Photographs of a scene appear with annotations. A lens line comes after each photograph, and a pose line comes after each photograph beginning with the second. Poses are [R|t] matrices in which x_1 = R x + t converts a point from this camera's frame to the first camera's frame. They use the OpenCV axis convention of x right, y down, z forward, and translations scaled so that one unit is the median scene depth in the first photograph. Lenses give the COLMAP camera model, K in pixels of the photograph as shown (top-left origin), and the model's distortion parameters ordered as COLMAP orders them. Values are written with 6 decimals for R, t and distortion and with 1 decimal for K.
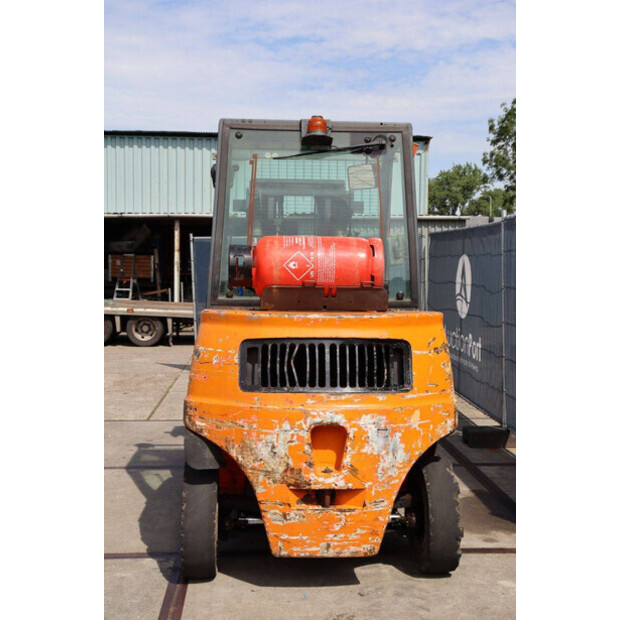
lens RADIAL K [[907.0, 0, 310.0], [0, 907.0, 310.0], [0, 0, 1]] dist [0.047406, 0.057249]
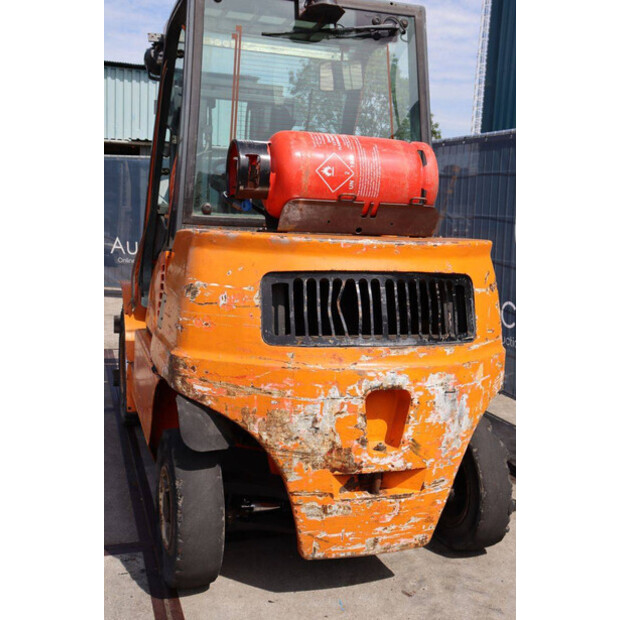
lens RADIAL K [[737.8, 0, 310.0], [0, 737.8, 310.0], [0, 0, 1]] dist [-0.012015, 0.020848]
pose [[0.964764, -0.003638, 0.263091, -0.195004], [-0.023082, 0.994879, 0.098402, 0.004029], [-0.262102, -0.101007, 0.959740, 0.430750]]
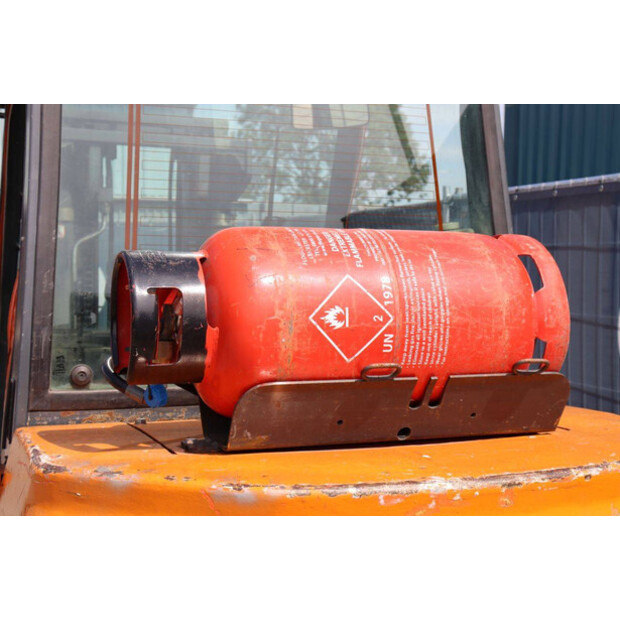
lens RADIAL K [[907.0, 0, 310.0], [0, 907.0, 310.0], [0, 0, 1]] dist [0.047406, 0.057249]
pose [[0.951687, -0.017073, 0.306596, -0.130874], [0.011993, 0.999758, 0.018446, -0.059709], [-0.306836, -0.013878, 0.951661, 0.710816]]
